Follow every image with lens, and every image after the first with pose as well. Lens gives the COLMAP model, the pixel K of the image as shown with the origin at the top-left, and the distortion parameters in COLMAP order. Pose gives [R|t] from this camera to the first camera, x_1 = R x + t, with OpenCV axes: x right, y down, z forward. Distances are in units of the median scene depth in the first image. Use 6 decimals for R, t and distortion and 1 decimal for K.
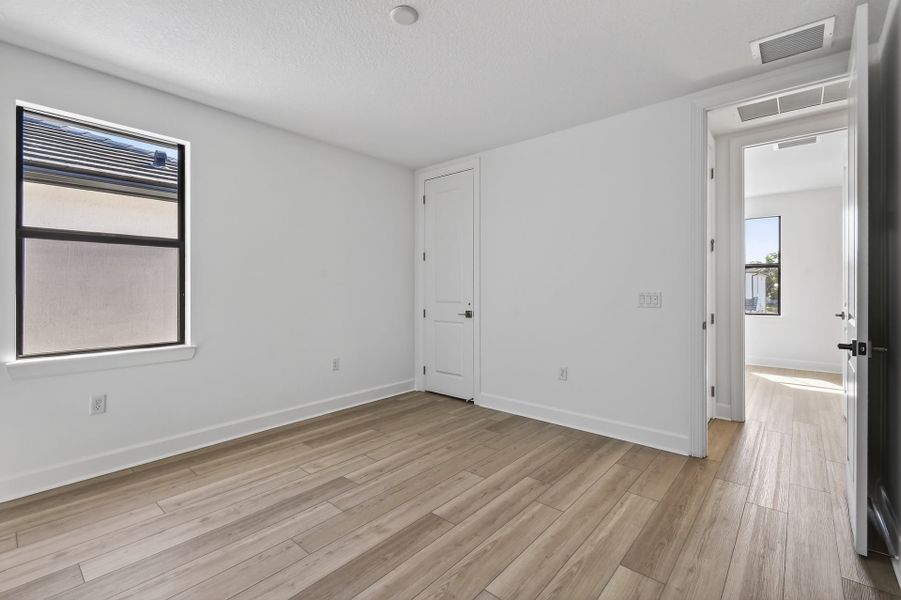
lens RADIAL K [[410.9, 0, 445.3], [0, 410.9, 292.3], [0, 0, 1]] dist [0.011737, -0.001035]
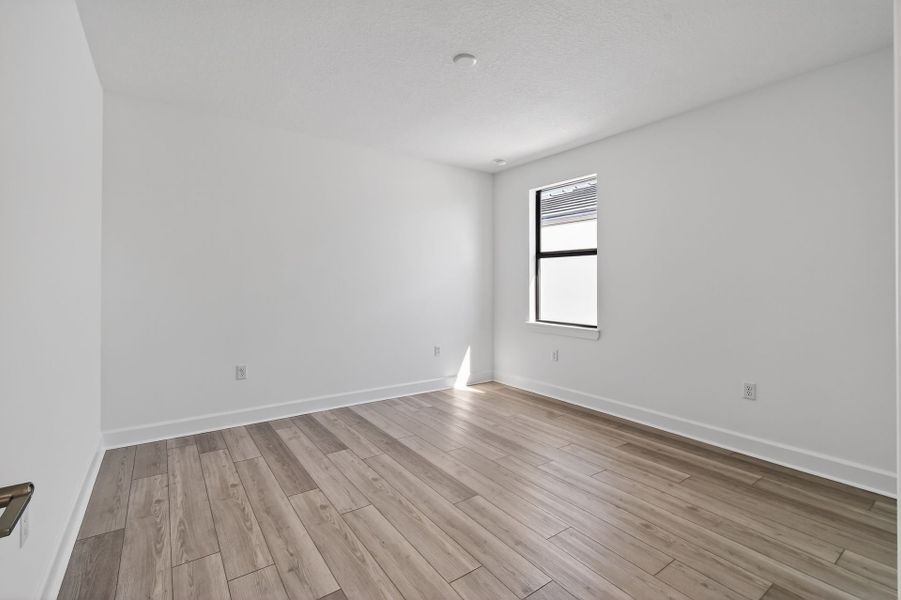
lens RADIAL K [[410.9, 0, 453.7], [0, 410.9, 290.4], [0, 0, 1]] dist [0.011737, -0.001035]
pose [[-0.232394, 0.014616, -0.972512, 0.741467], [-0.016994, 0.999673, 0.019085, -0.010927], [0.972473, 0.020962, -0.232070, 0.860948]]
